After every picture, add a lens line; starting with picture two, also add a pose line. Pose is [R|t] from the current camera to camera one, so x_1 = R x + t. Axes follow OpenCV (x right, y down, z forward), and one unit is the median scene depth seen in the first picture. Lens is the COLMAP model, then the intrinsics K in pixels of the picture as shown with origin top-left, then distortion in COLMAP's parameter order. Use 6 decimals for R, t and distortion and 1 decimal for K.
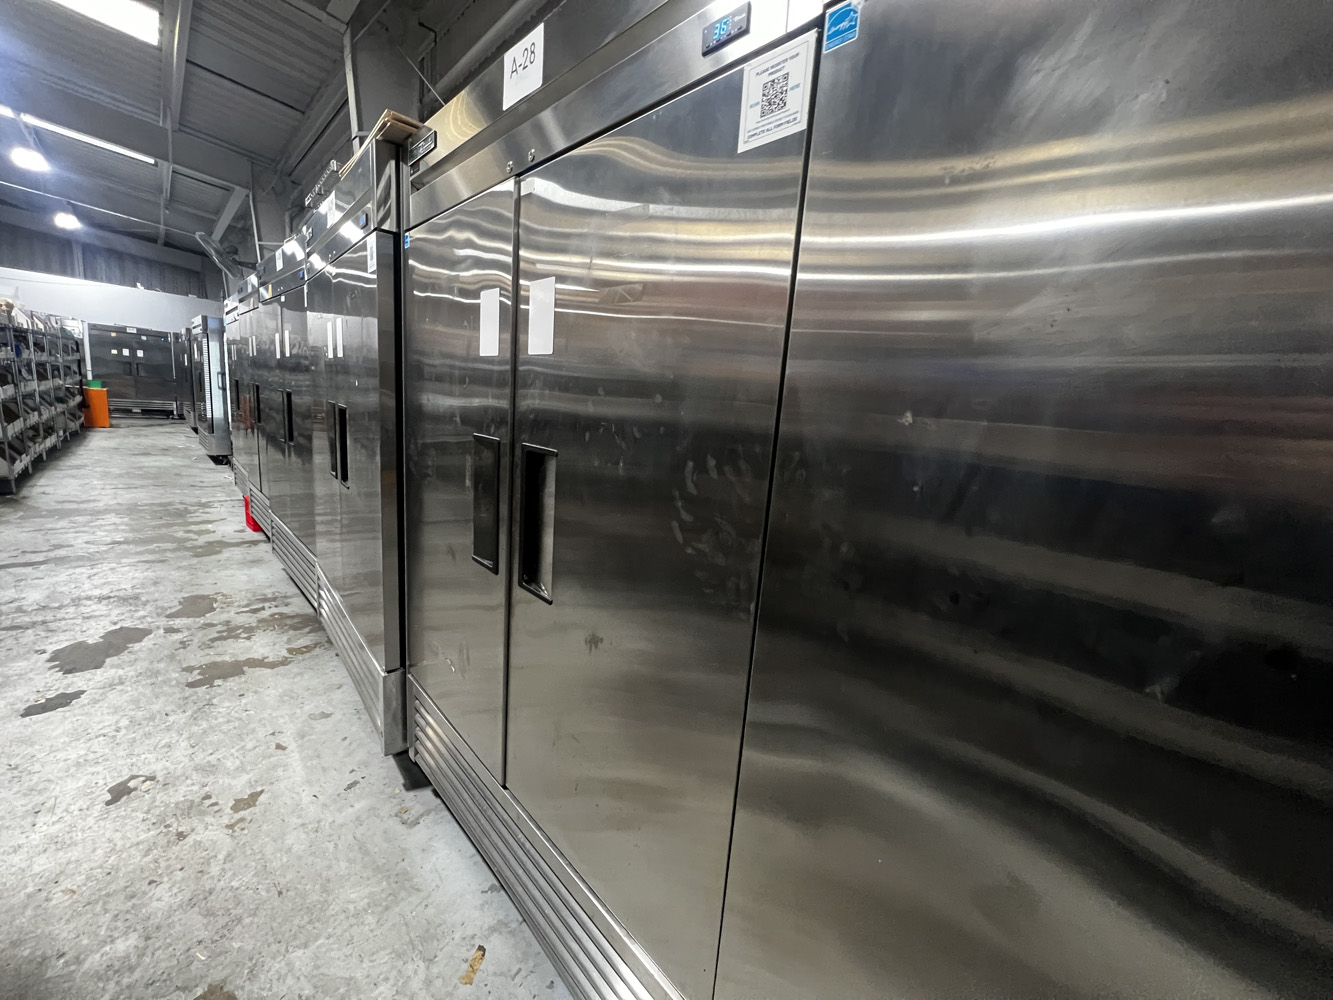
lens RADIAL K [[530.9, 0, 662.5], [0, 530.9, 500.1], [0, 0, 1]] dist [-0.003364, -0.000029]
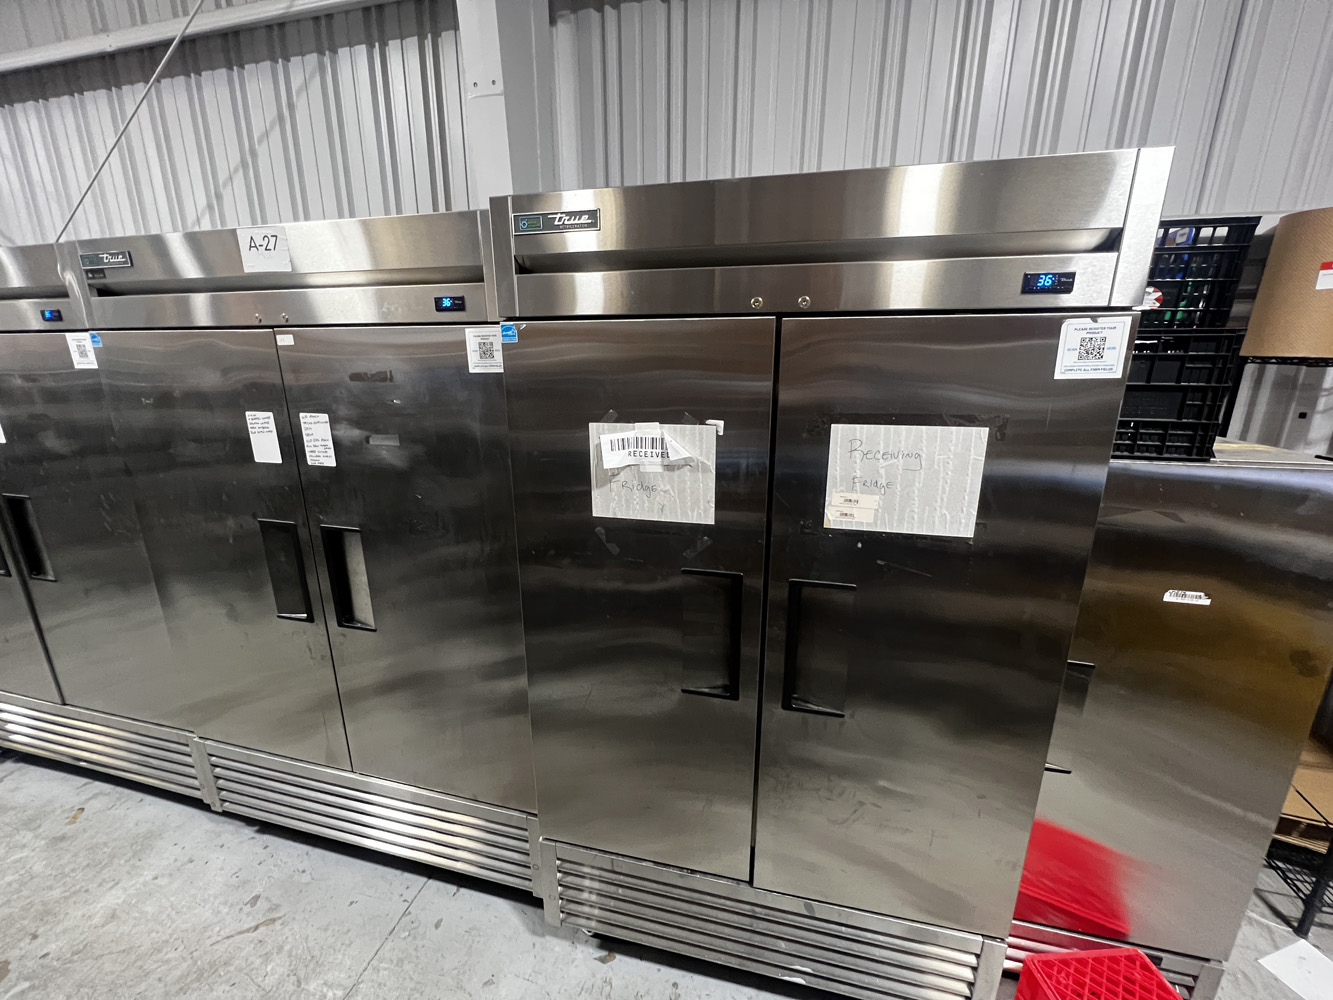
lens RADIAL K [[532.5, 0, 666.7], [0, 532.5, 497.0], [0, 0, 1]] dist [-0.002240, -0.000248]
pose [[0.836912, -0.215243, 0.503238, 0.088710], [0.162362, 0.975676, 0.147294, -0.000176], [-0.522701, -0.041565, 0.851502, -0.206097]]
